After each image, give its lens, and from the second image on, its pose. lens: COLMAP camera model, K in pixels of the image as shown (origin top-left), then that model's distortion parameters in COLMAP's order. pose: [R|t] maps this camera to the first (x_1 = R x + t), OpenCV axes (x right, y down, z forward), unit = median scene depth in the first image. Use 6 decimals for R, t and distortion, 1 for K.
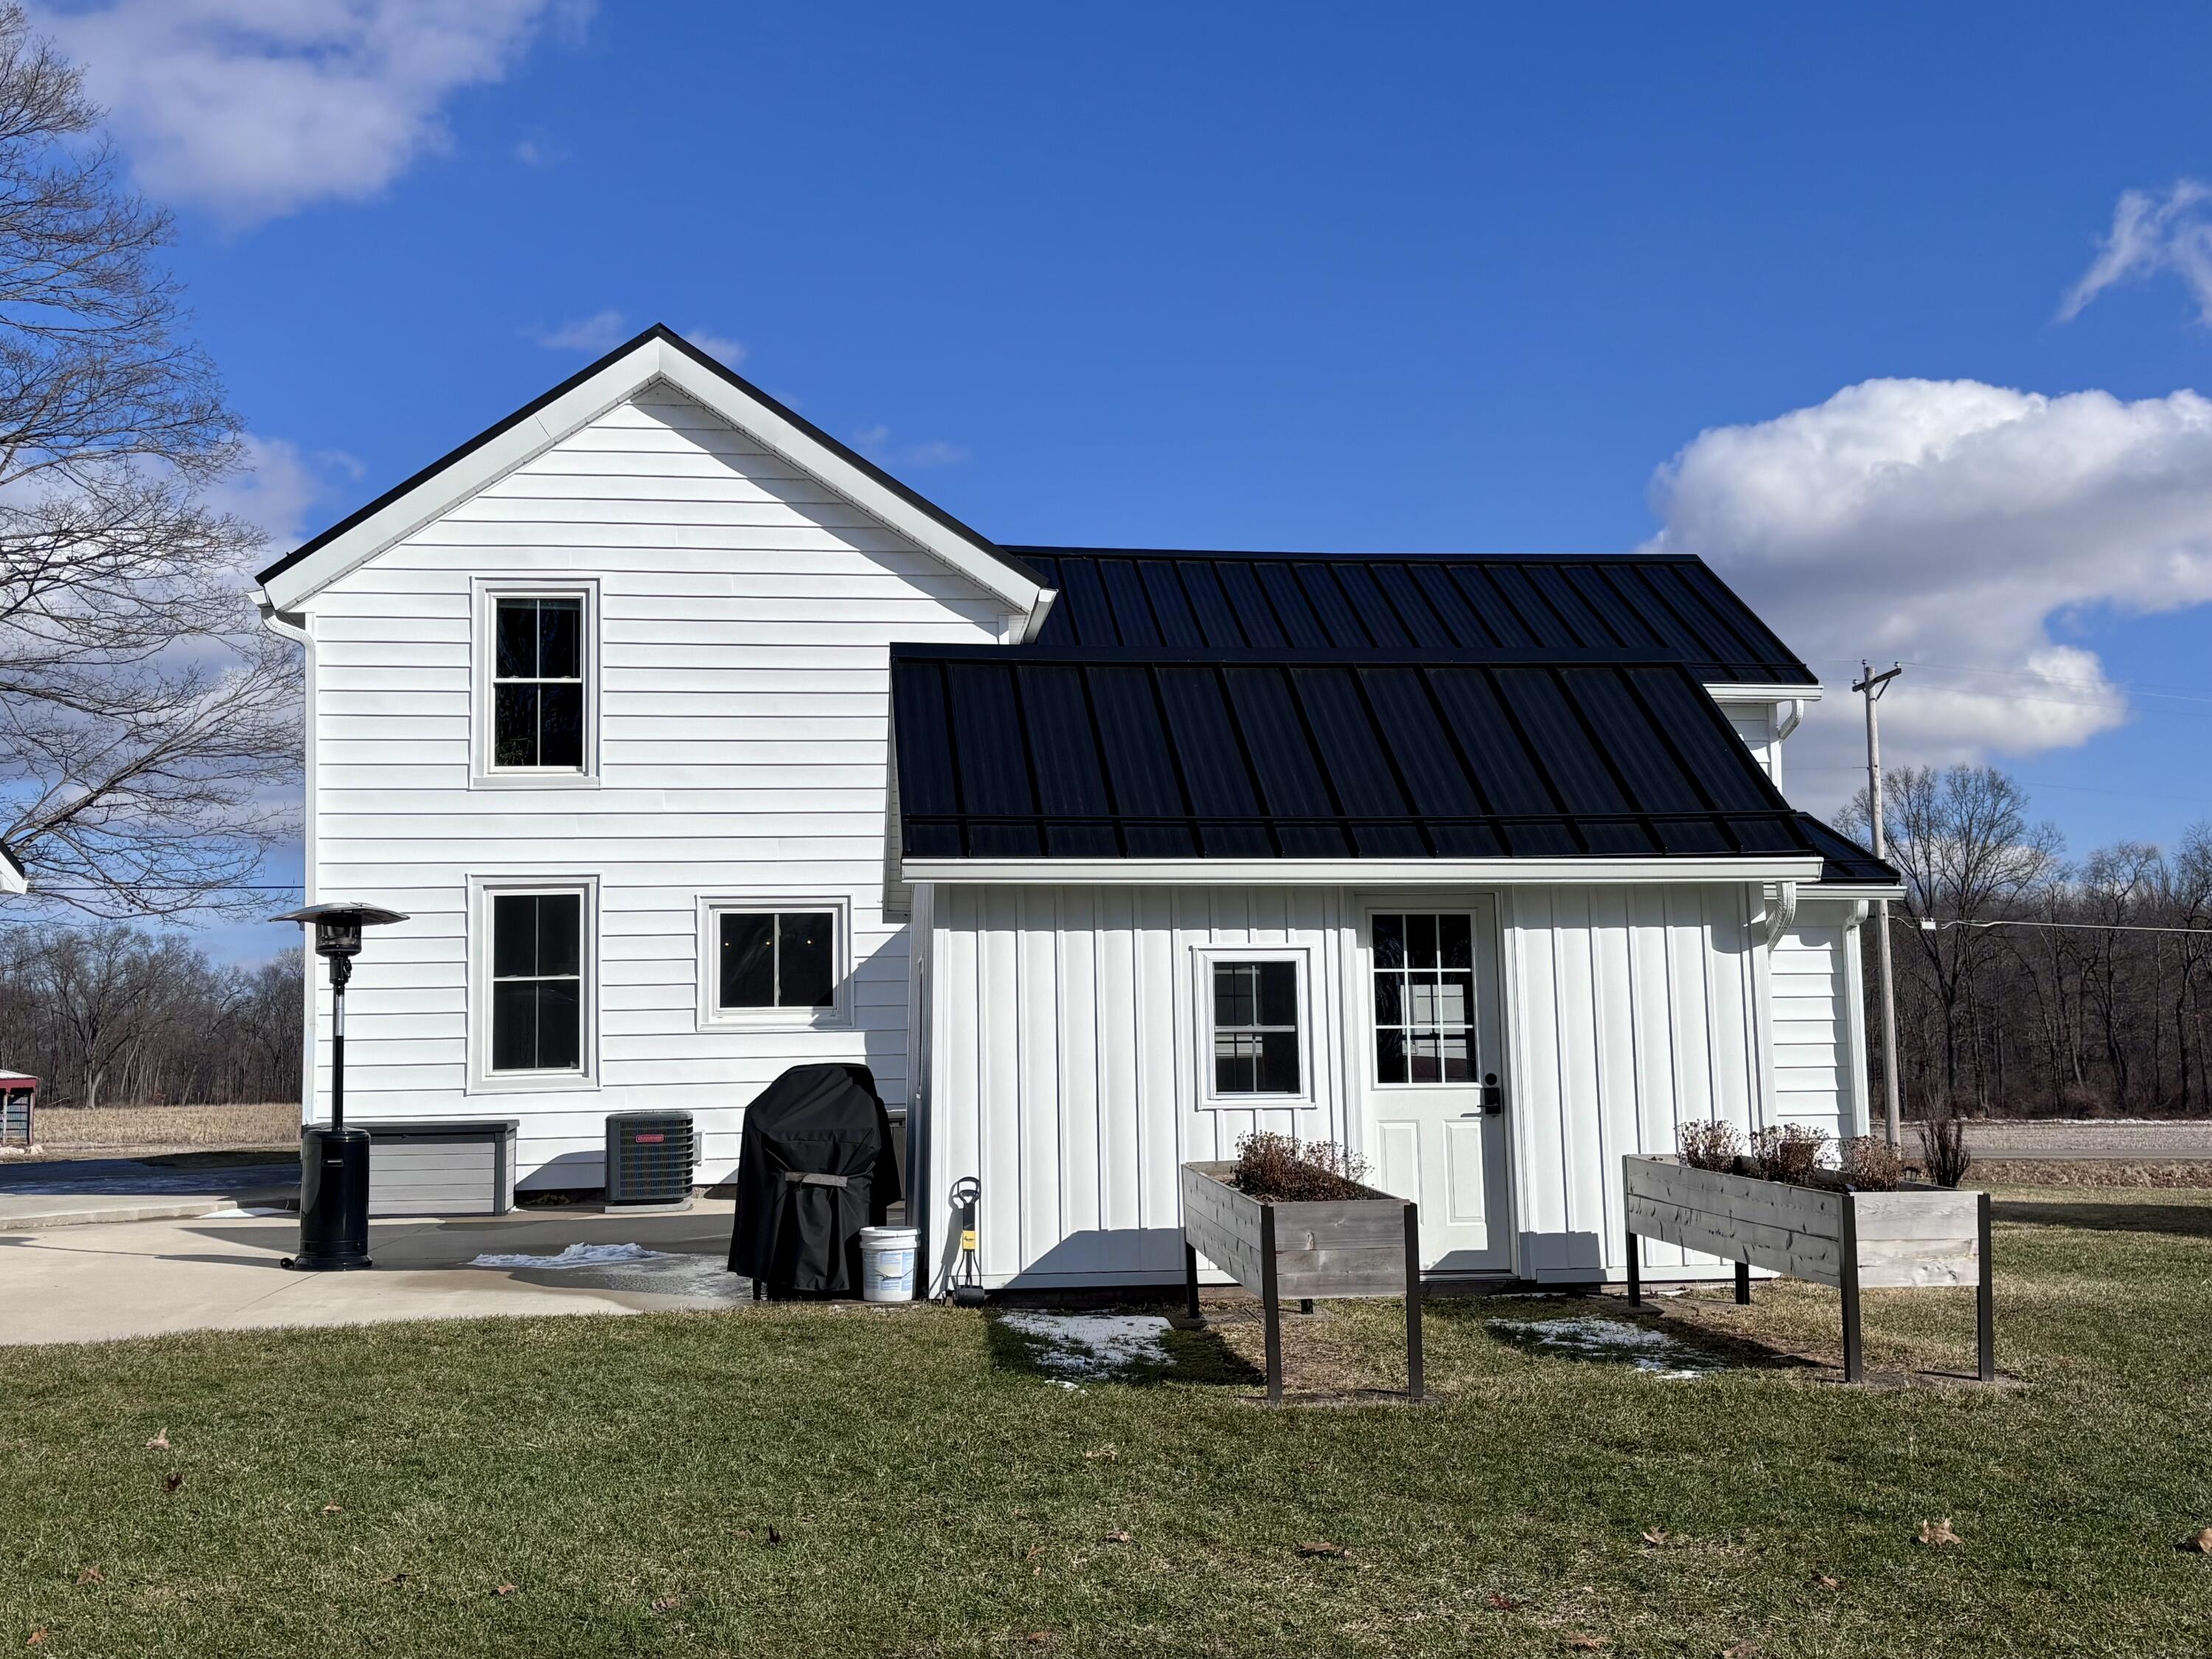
lens RADIAL K [[2308.4, 0, 1126.3], [0, 2308.4, 845.9], [0, 0, 1]] dist [0.022494, 0.000000]
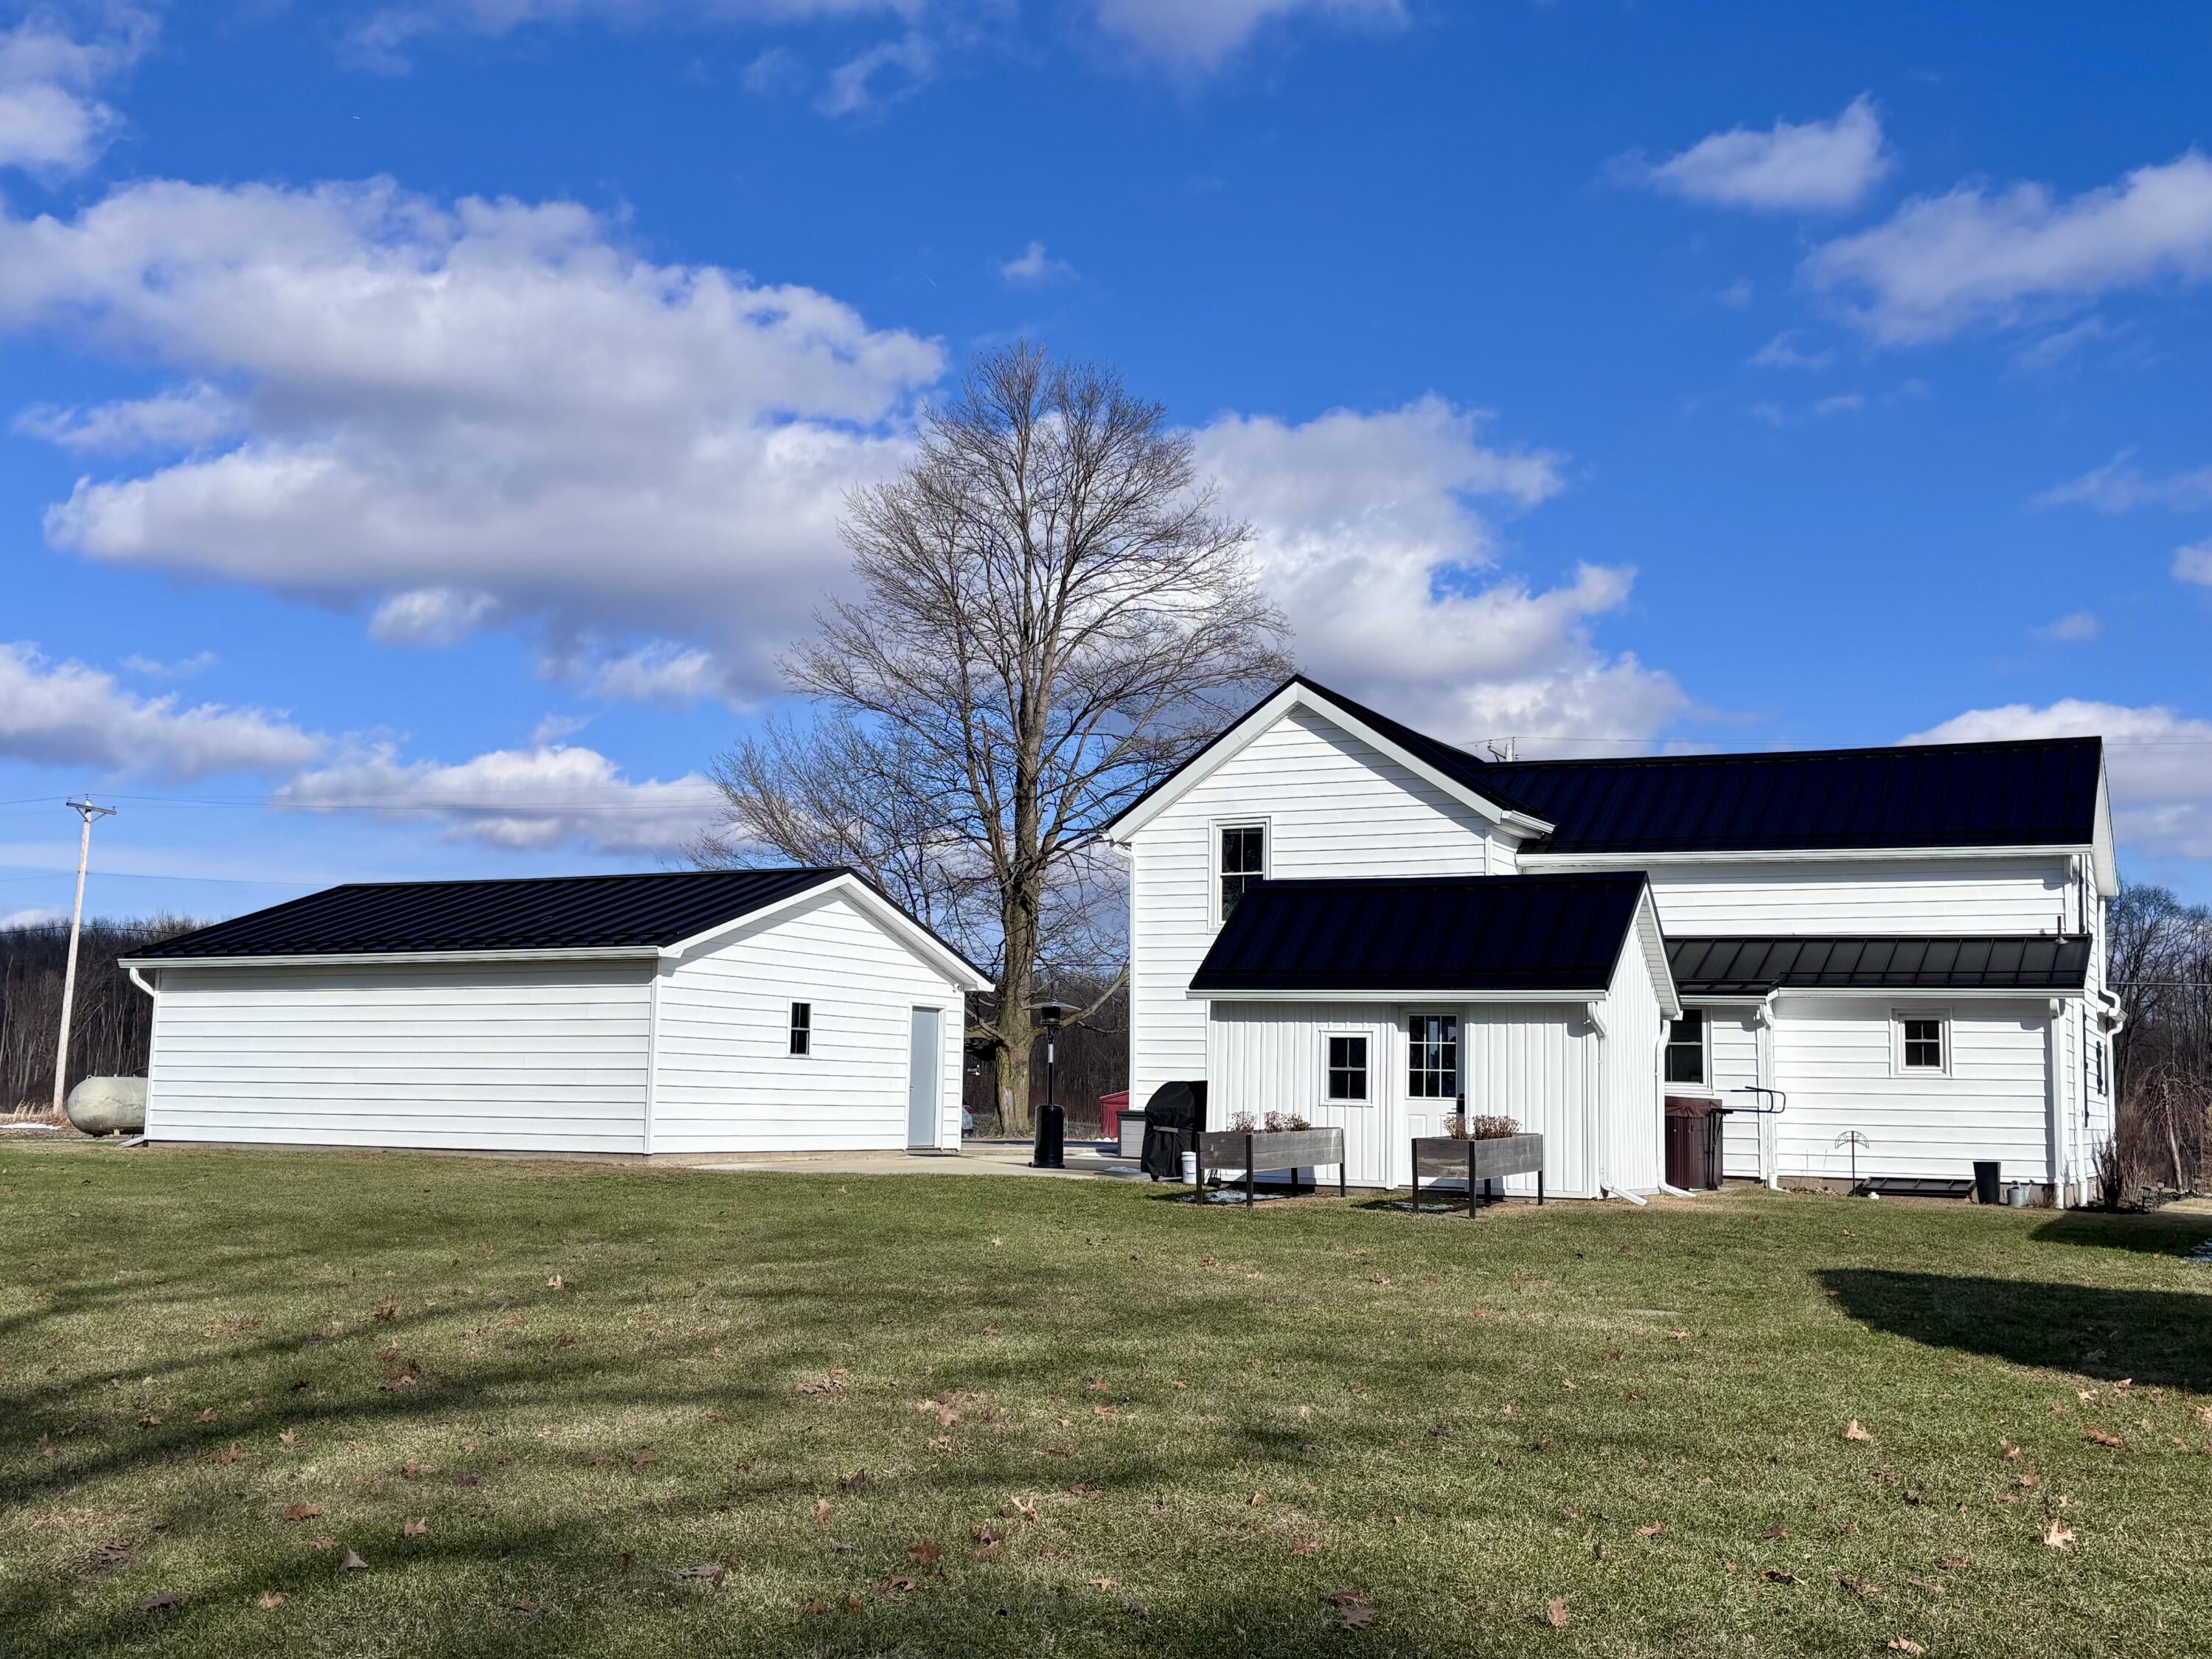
lens RADIAL K [[2308.4, 0, 1056.8], [0, 2308.4, 814.4], [0, 0, 1]] dist [0.022494, 0.000000]
pose [[0.817190, -0.038134, -0.575106, 1.049199], [0.018263, 0.999021, -0.040292, -0.073728], [0.576079, 0.022423, 0.817086, -0.892940]]
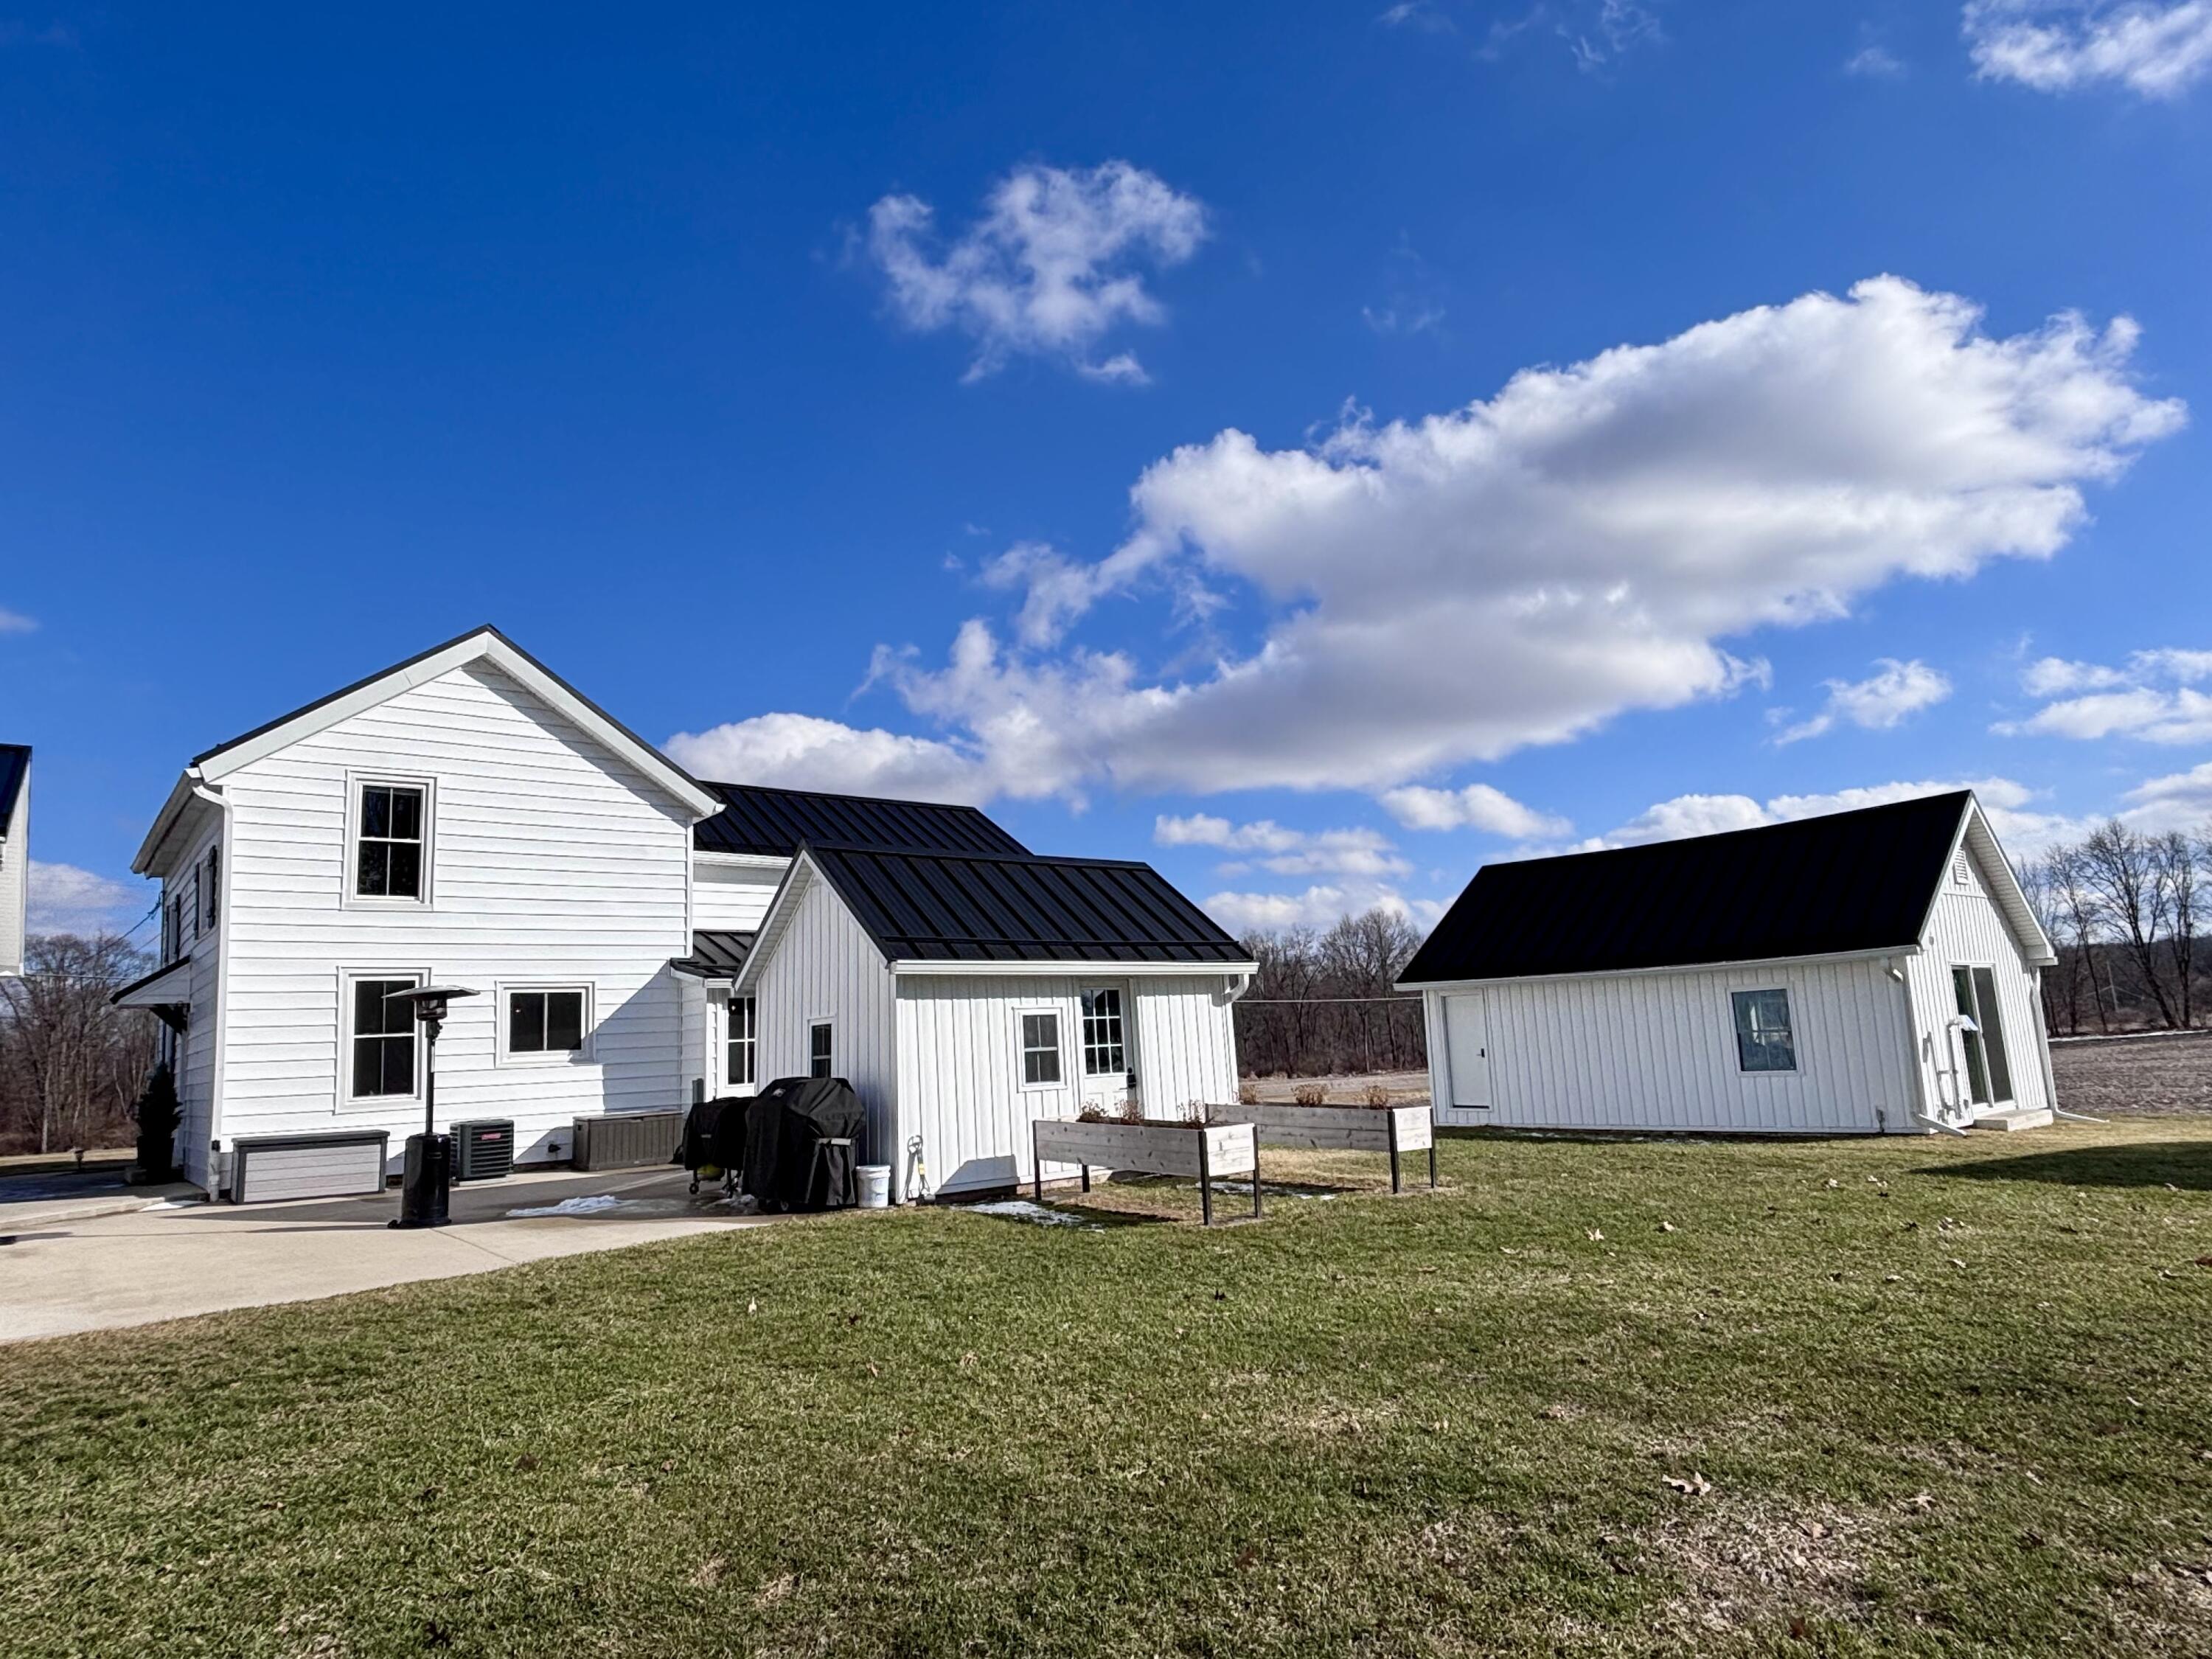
lens RADIAL K [[1306.1, 0, 1101.0], [0, 1306.1, 836.0], [0, 0, 1]] dist [-0.003206, -0.001085]
pose [[0.855198, 0.055908, 0.515278, -0.462556], [-0.009520, 0.995692, -0.092233, 0.001706], [-0.518215, 0.073972, 0.852046, 0.023235]]
